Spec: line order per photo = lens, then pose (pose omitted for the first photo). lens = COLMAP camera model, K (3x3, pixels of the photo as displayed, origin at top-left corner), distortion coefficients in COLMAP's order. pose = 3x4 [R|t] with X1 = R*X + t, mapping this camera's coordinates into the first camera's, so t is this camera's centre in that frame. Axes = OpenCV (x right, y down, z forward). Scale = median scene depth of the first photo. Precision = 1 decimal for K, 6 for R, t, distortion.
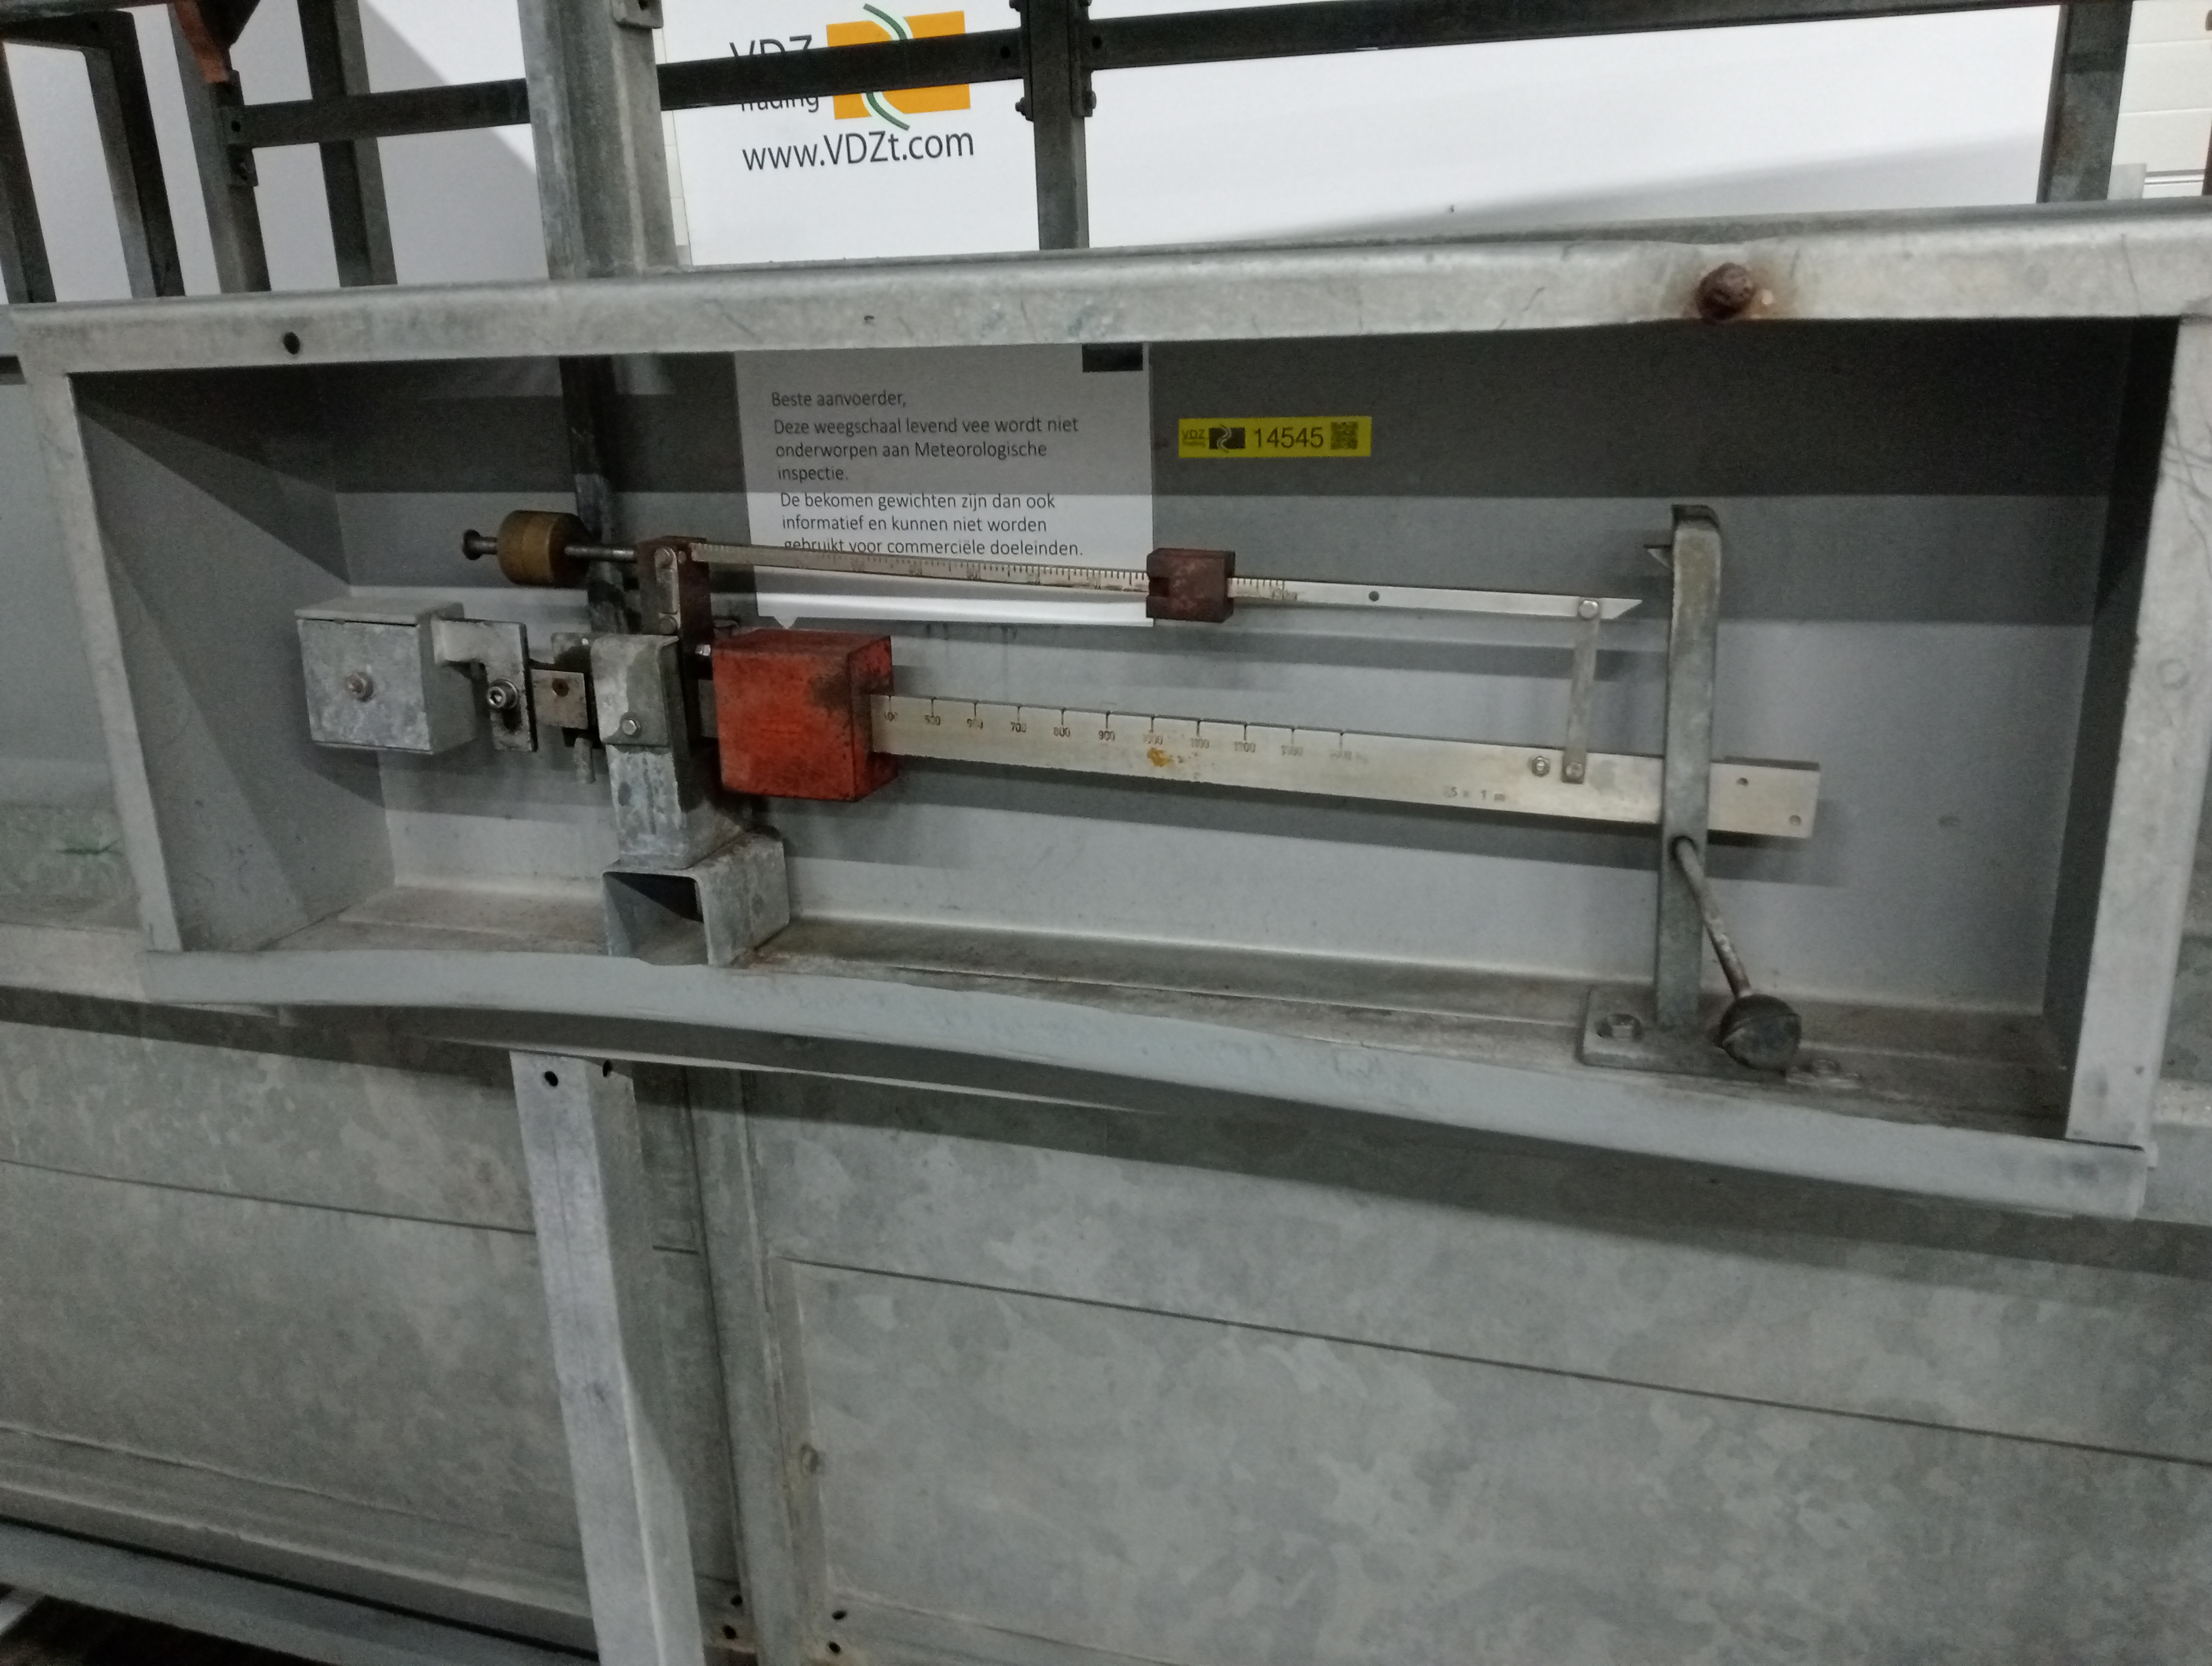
lens RADIAL K [[1740.7, 0, 1106.0], [0, 1740.7, 833.0], [0, 0, 1]] dist [0.082033, -0.173334]
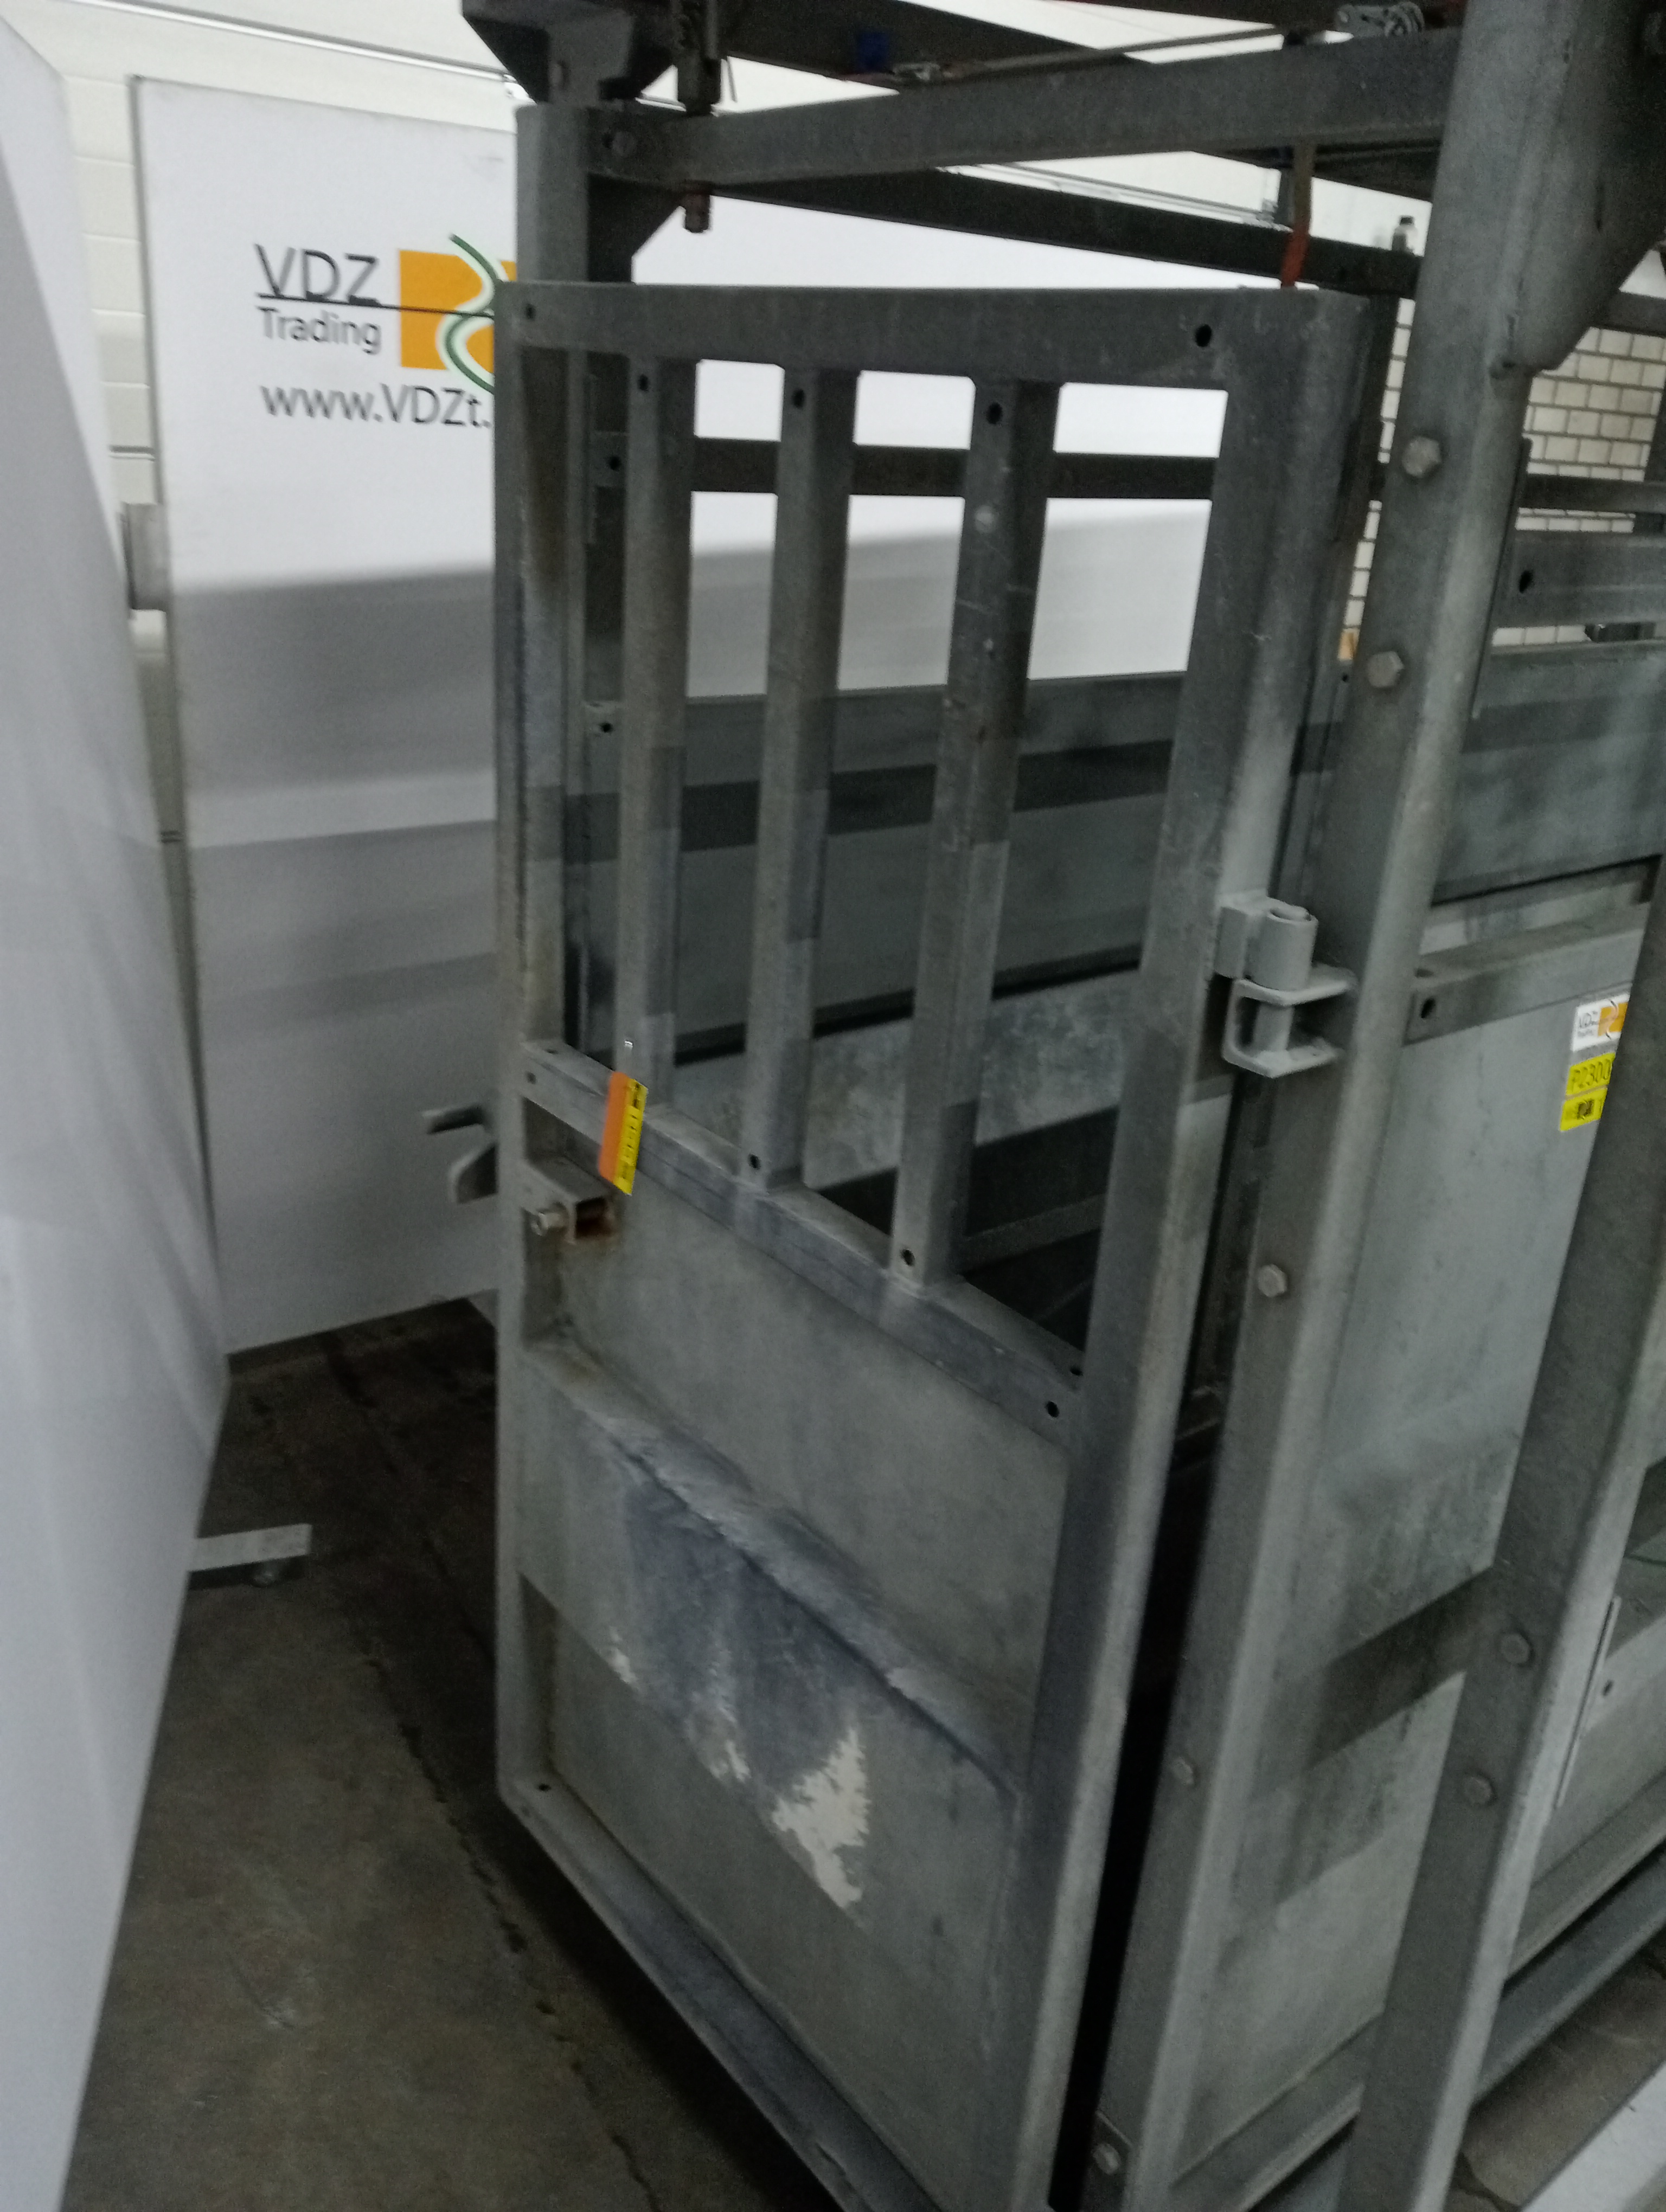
lens RADIAL K [[1756.4, 0, 848.5], [0, 1756.4, 1107.3], [0, 0, 1]] dist [0.110345, -0.222206]
pose [[0.540374, -0.245804, 0.804721, -1.838410], [0.164312, 0.968793, 0.185584, -0.454287], [-0.825226, 0.031940, 0.563899, 0.886924]]
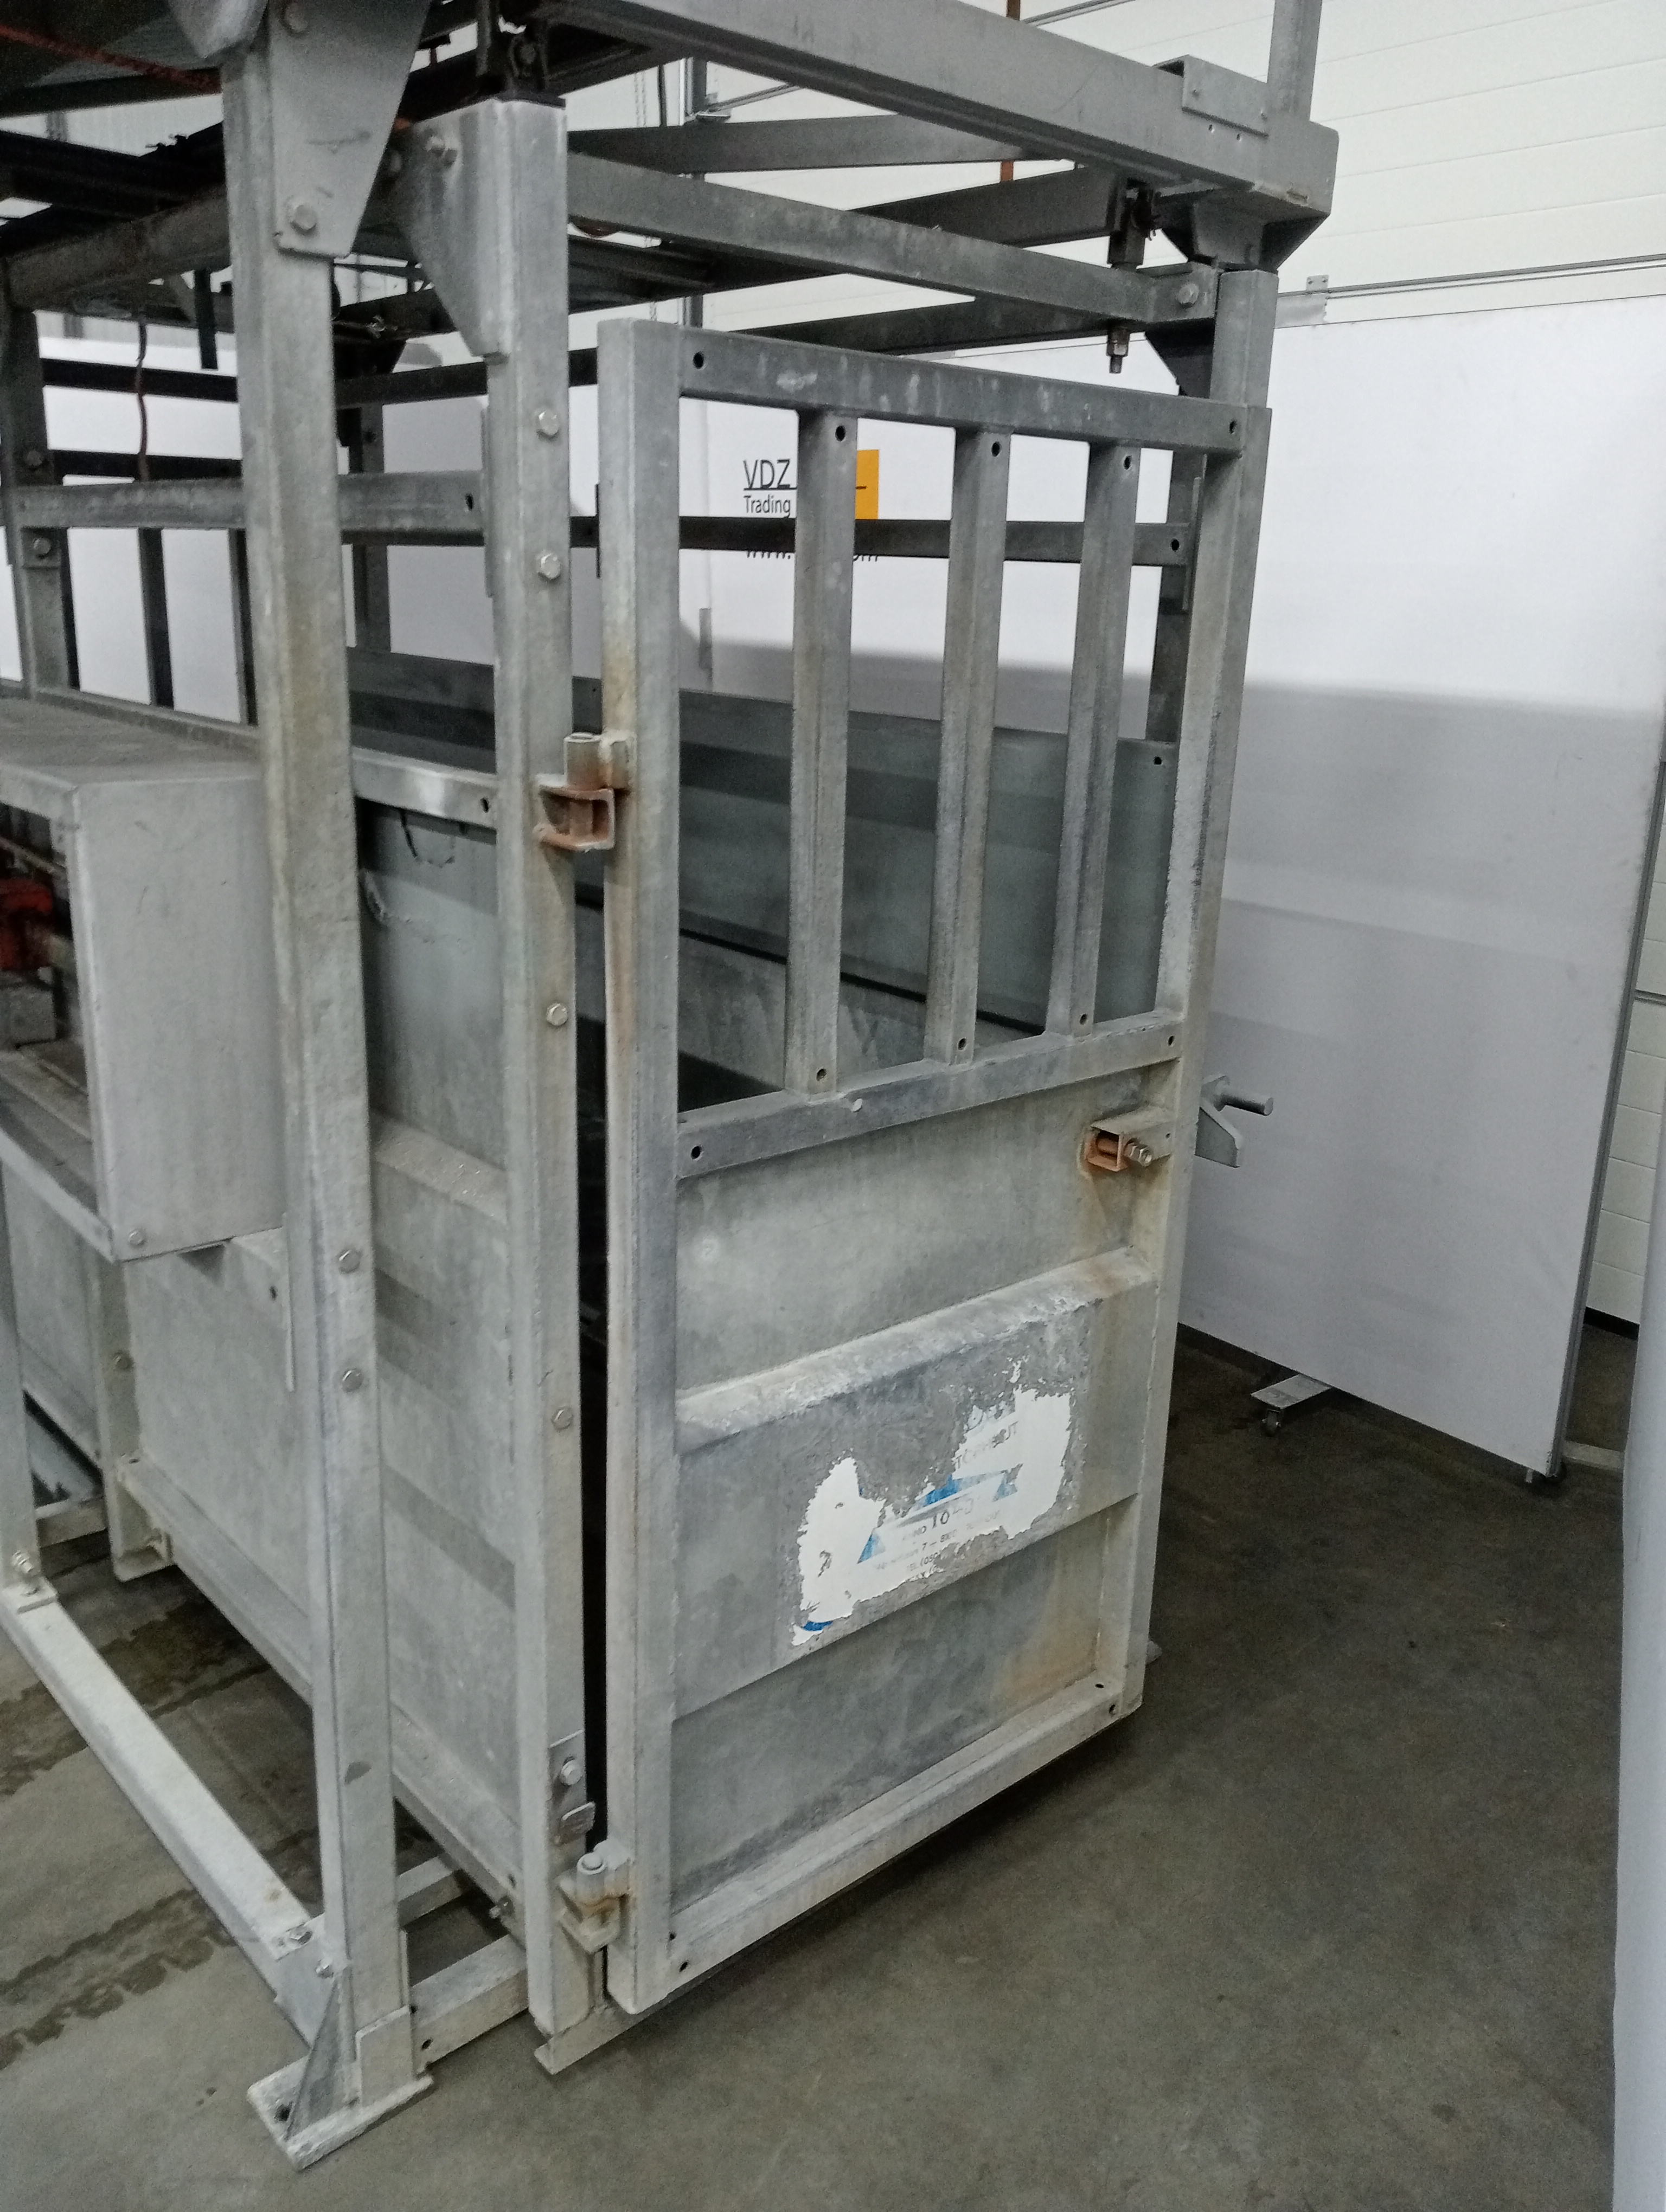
lens RADIAL K [[1785.5, 0, 831.6], [0, 1785.5, 1141.5], [0, 0, 1]] dist [-0.000957, -0.004225]
pose [[0.864694, 0.221329, -0.450909, 1.279382], [-0.221937, 0.973656, 0.052320, -0.107176], [0.450610, 0.054833, 0.891035, -0.263100]]
